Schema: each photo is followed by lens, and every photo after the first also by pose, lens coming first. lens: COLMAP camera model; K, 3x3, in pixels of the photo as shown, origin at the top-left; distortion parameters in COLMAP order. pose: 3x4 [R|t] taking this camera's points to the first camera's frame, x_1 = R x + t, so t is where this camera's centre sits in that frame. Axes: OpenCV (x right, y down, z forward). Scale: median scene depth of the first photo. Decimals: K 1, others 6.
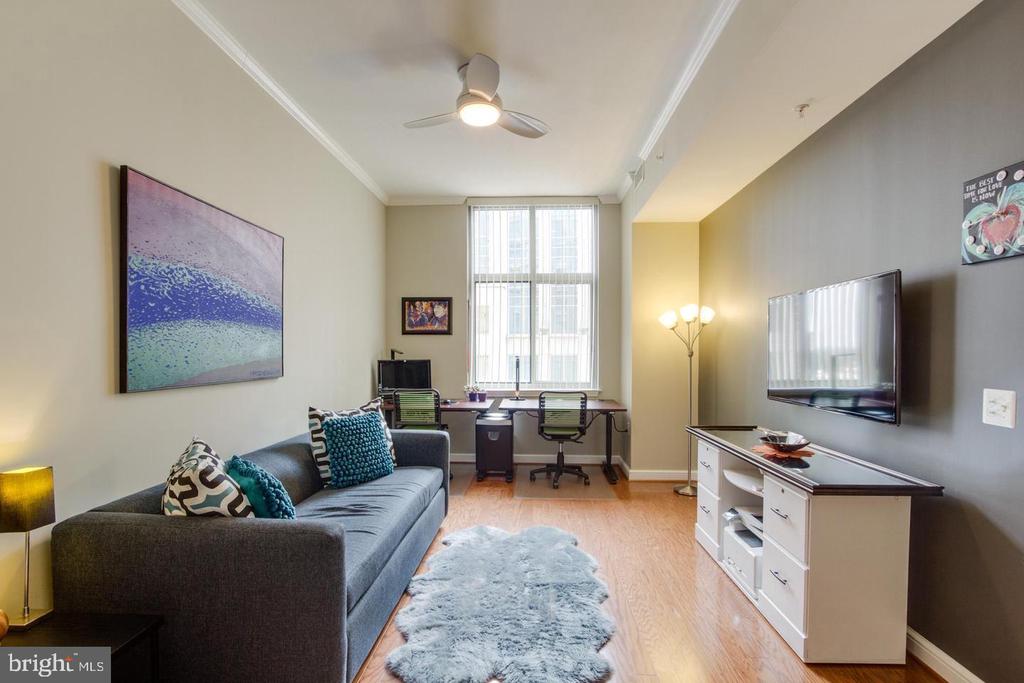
lens RADIAL K [[474.8, 0, 517.3], [0, 474.8, 360.0], [0, 0, 1]] dist [-0.020661, 0.003879]
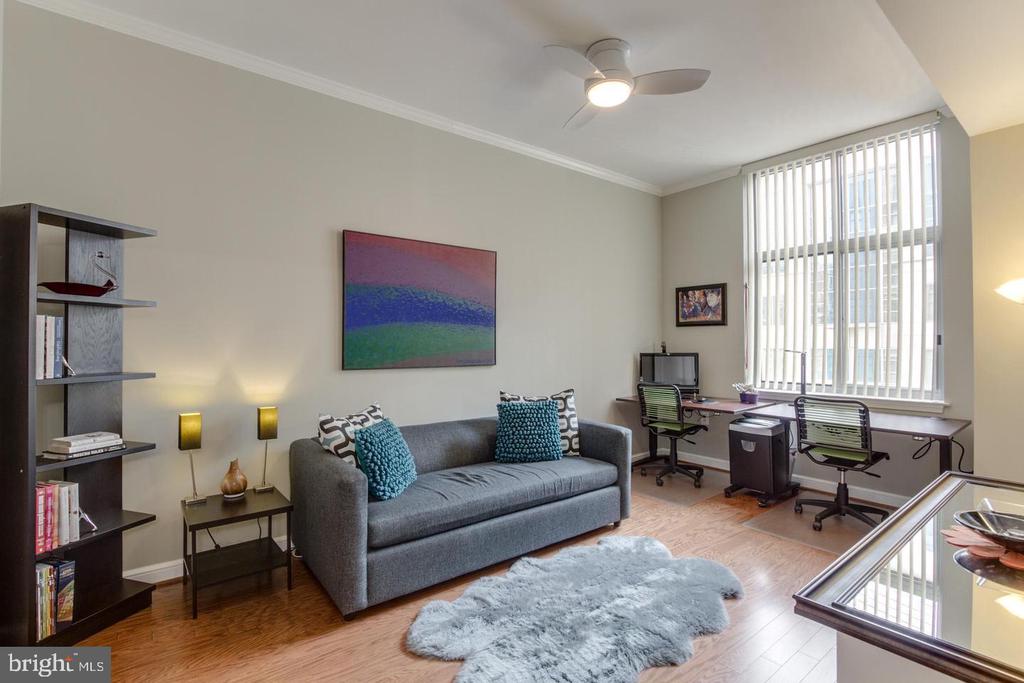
lens RADIAL K [[474.8, 0, 515.5], [0, 474.8, 339.9], [0, 0, 1]] dist [-0.020661, 0.003879]
pose [[0.655457, -0.008889, -0.755181, 0.324133], [-0.012705, 0.999659, -0.022794, -0.001609], [0.755126, 0.024535, 0.655120, 0.159148]]
